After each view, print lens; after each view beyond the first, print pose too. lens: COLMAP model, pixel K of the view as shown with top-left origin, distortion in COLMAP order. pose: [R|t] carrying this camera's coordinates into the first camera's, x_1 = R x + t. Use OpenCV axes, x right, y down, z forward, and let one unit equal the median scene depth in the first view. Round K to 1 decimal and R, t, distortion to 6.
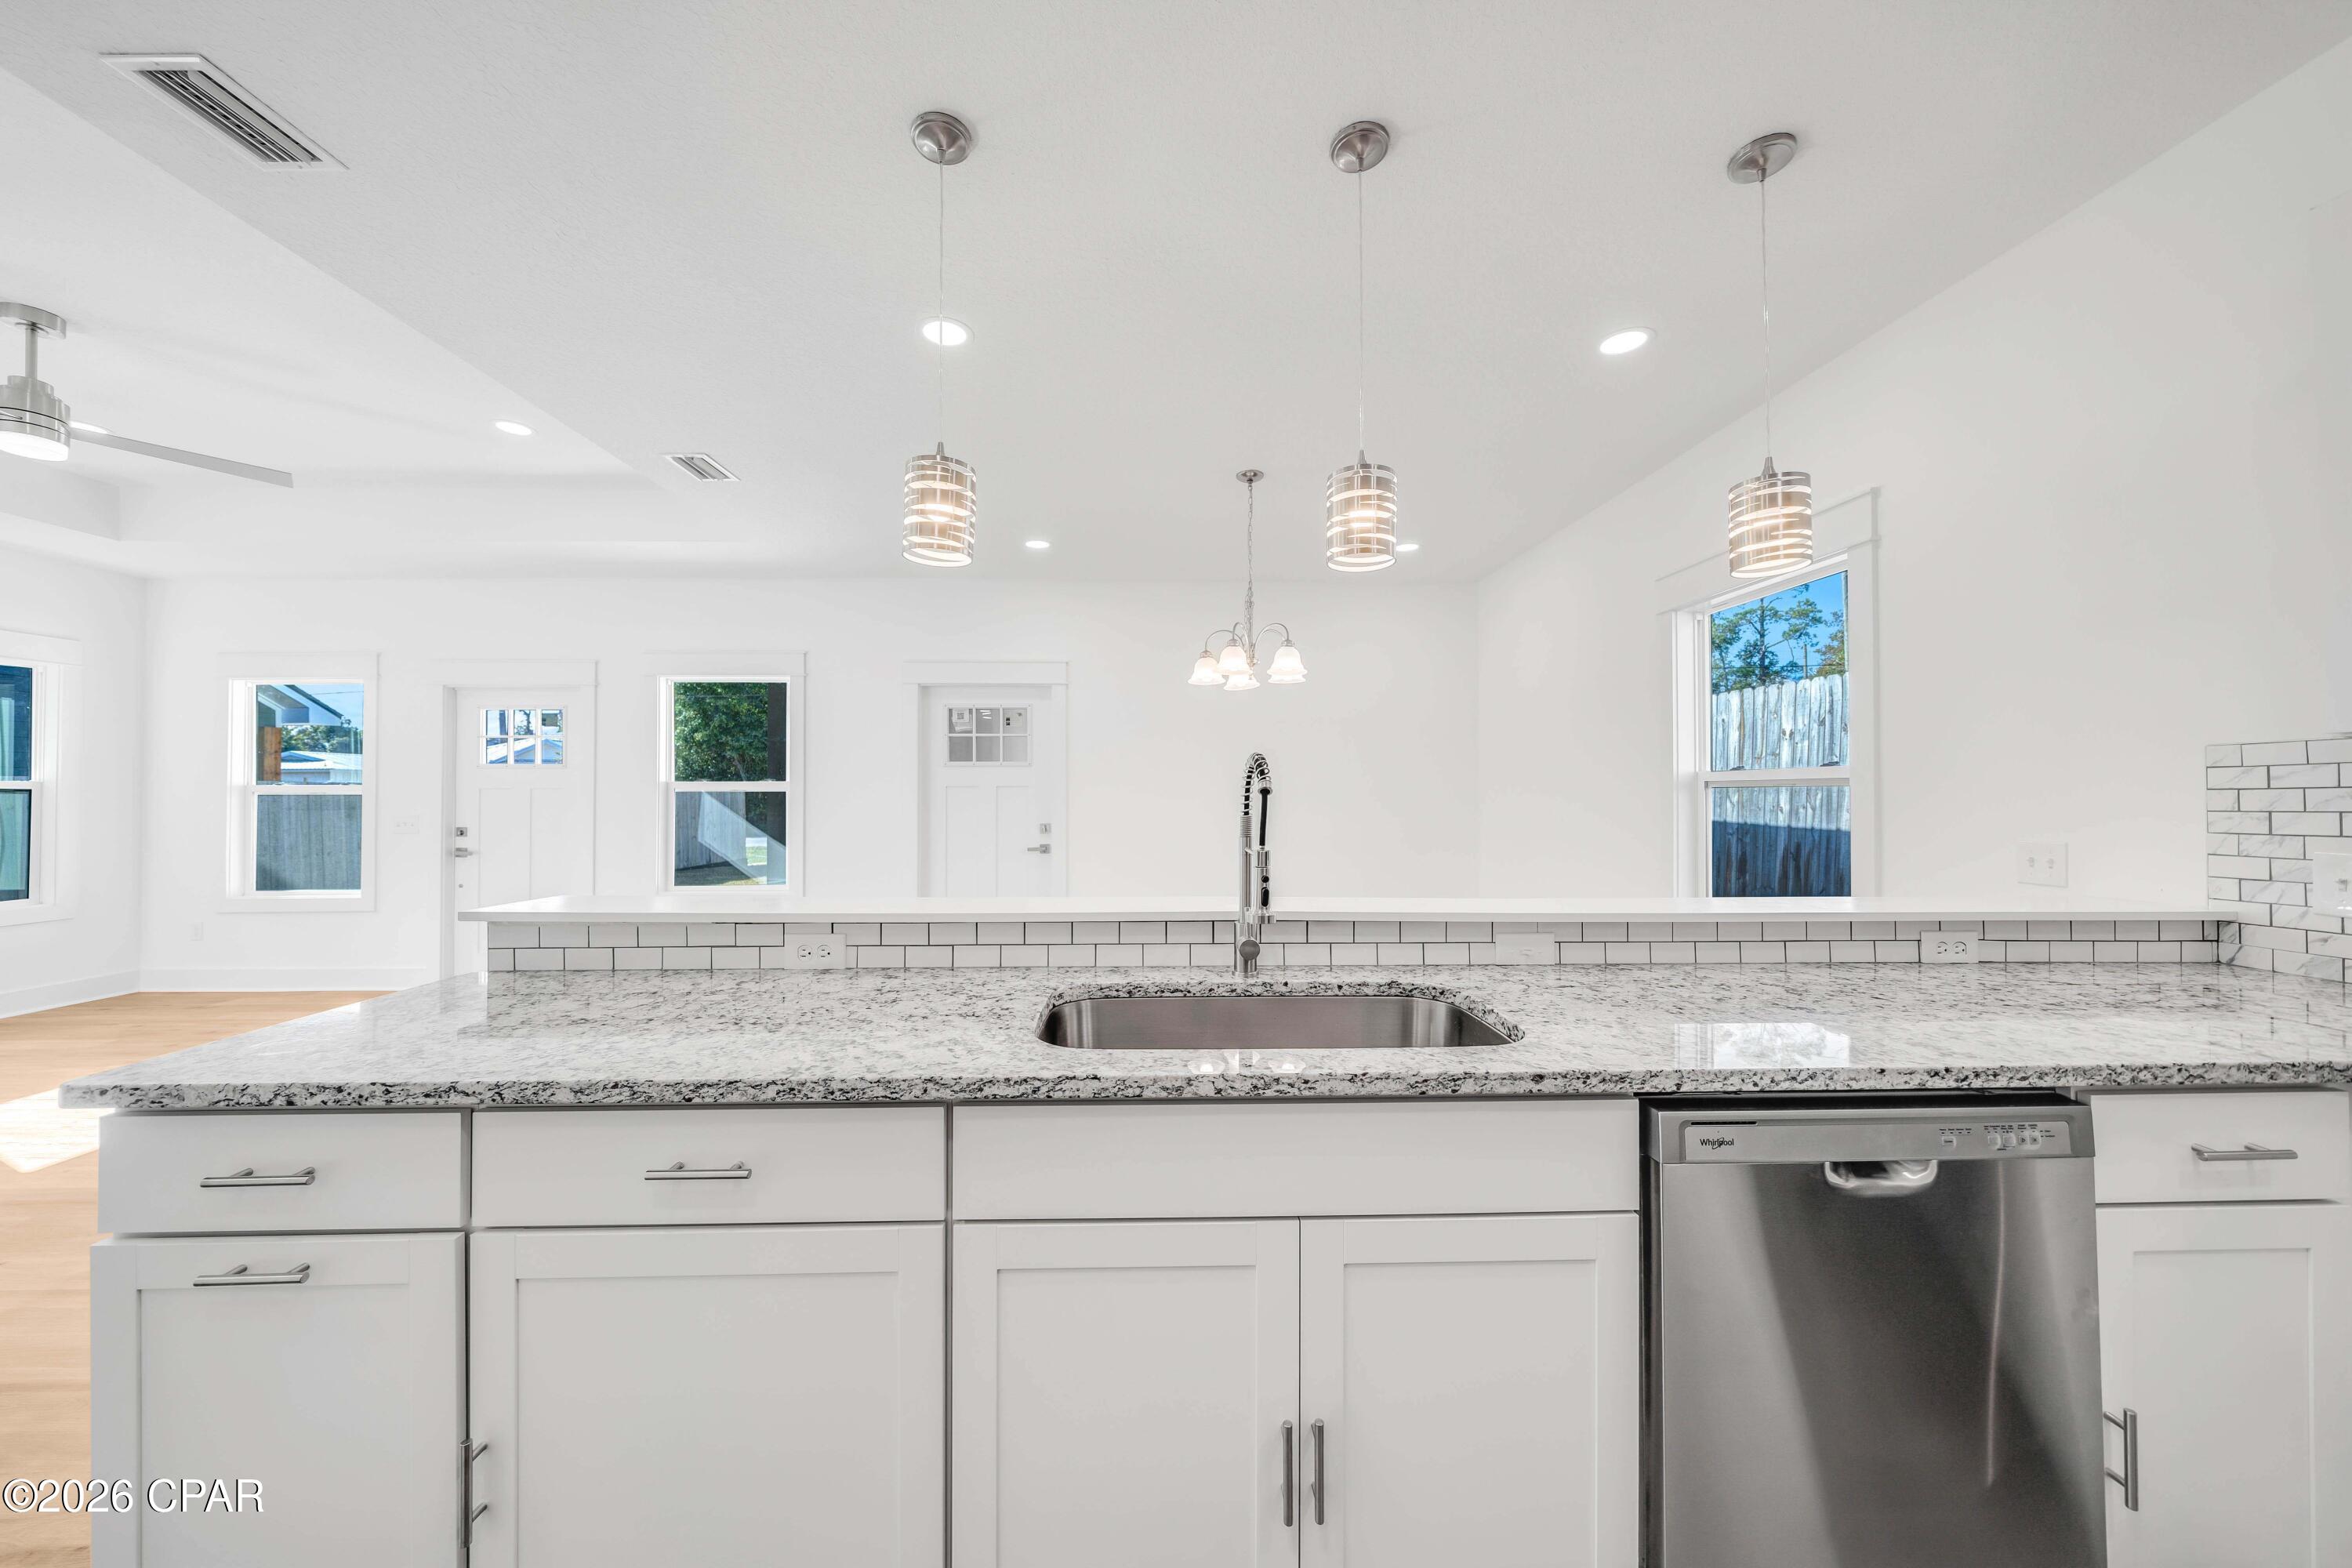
lens RADIAL K [[805.5, 0, 1174.4], [0, 805.5, 778.0], [0, 0, 1]] dist [-0.001680, -0.000080]
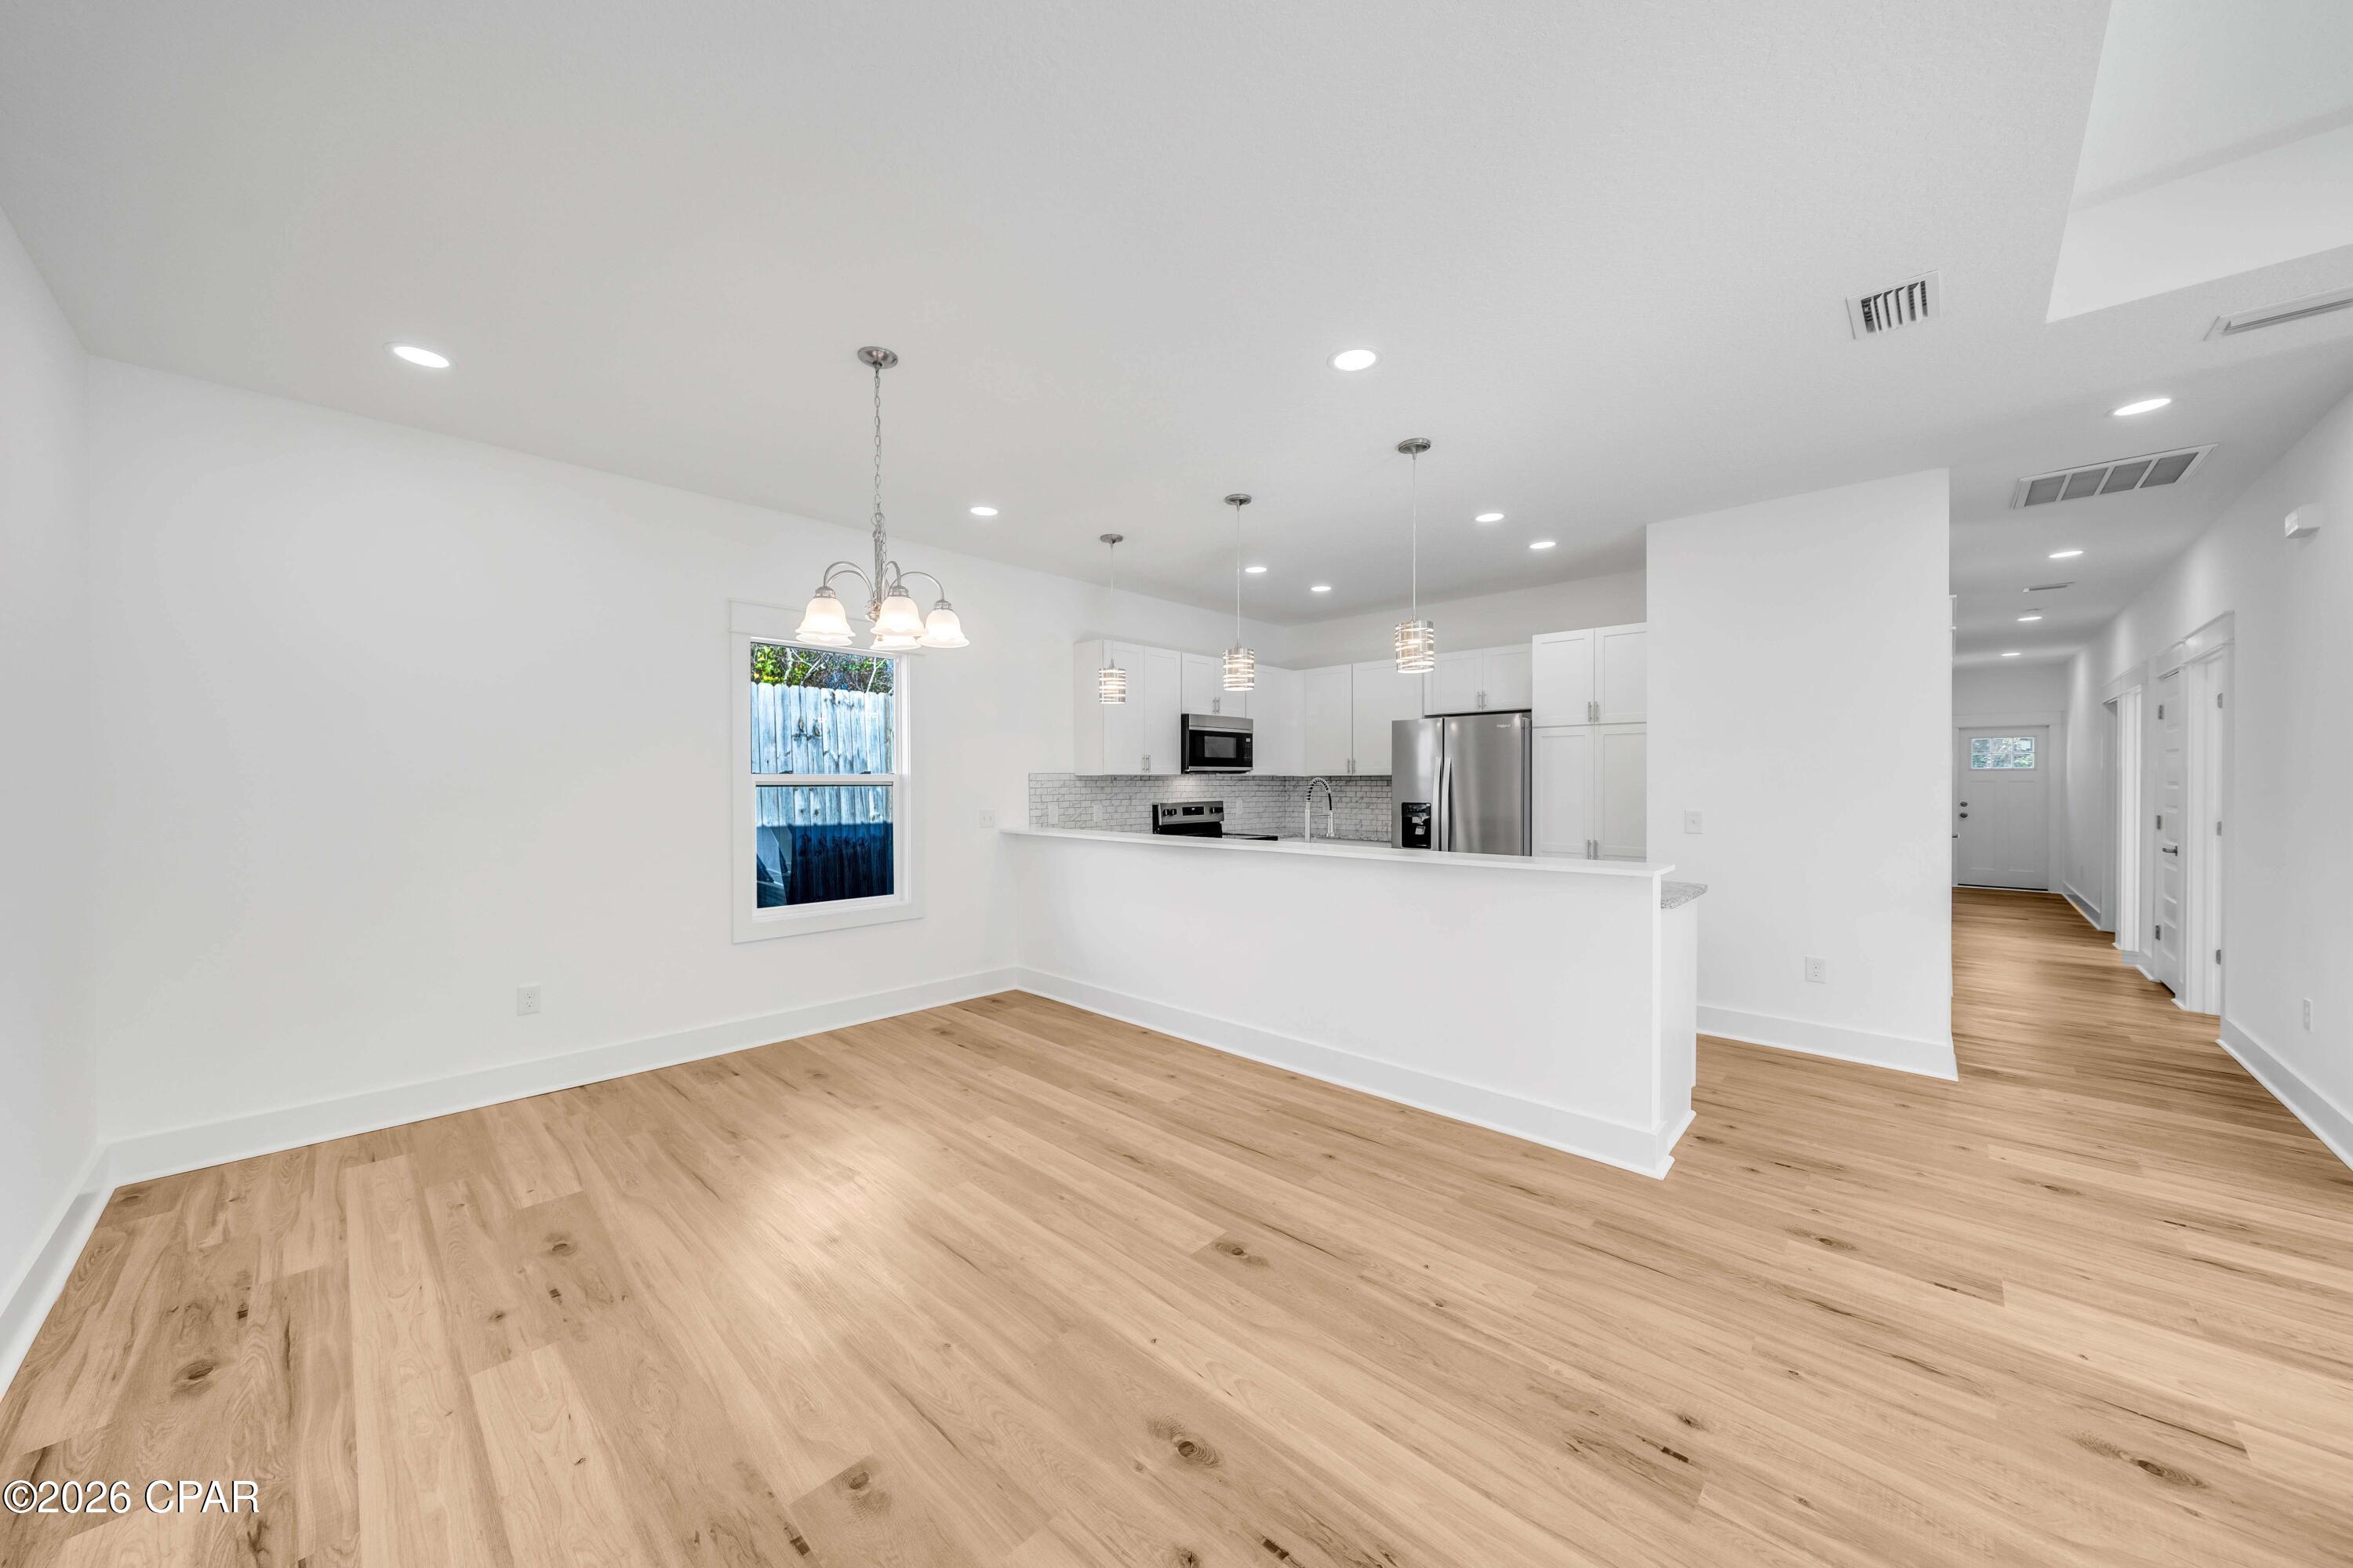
lens RADIAL K [[818.4, 0, 1165.2], [0, 818.4, 784.0], [0, 0, 1]] dist [-0.003474, -0.000136]
pose [[-0.695742, -0.003999, 0.718281, -1.357713], [-0.013346, 0.999884, -0.007360, 0.014174], [-0.718168, -0.014707, -0.695714, 2.941247]]
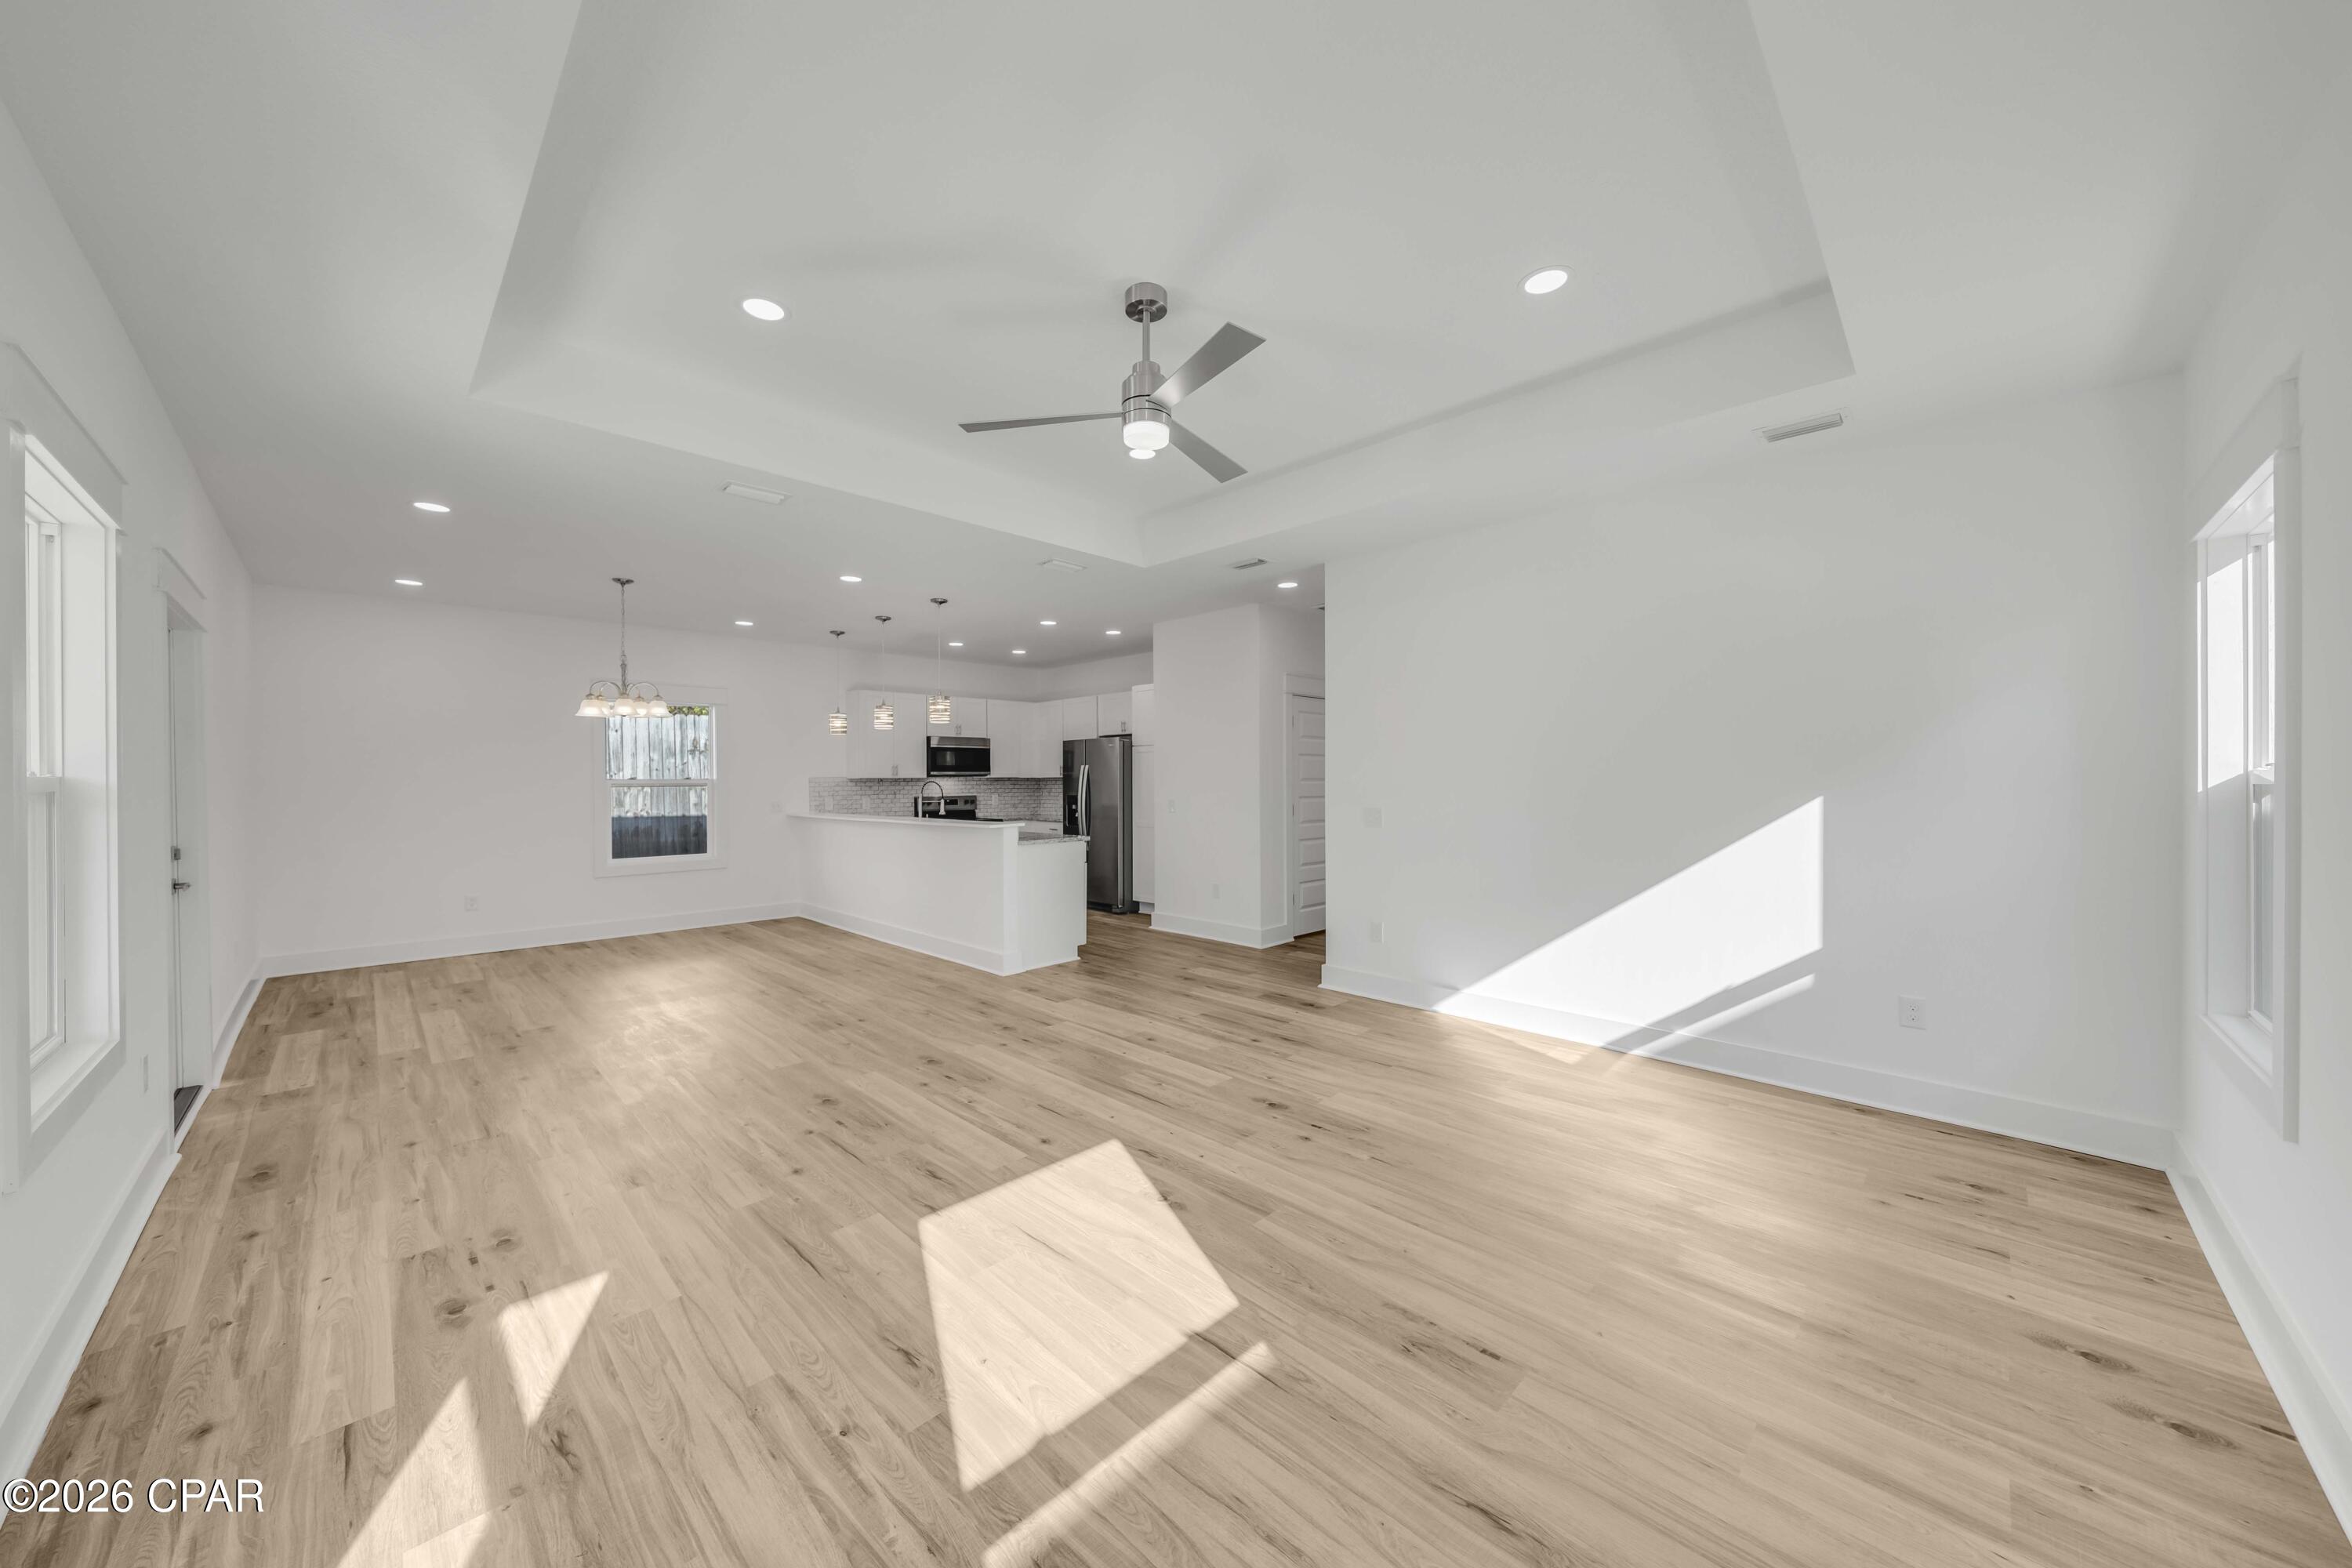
lens RADIAL K [[818.0, 0, 1164.7], [0, 818.0, 784.0], [0, 0, 1]] dist [-0.003474, -0.000136]
pose [[-0.679338, -0.000033, 0.733825, -3.806618], [-0.008176, 0.999938, -0.007524, 0.016011], [-0.733780, -0.011111, -0.679297, 2.871592]]
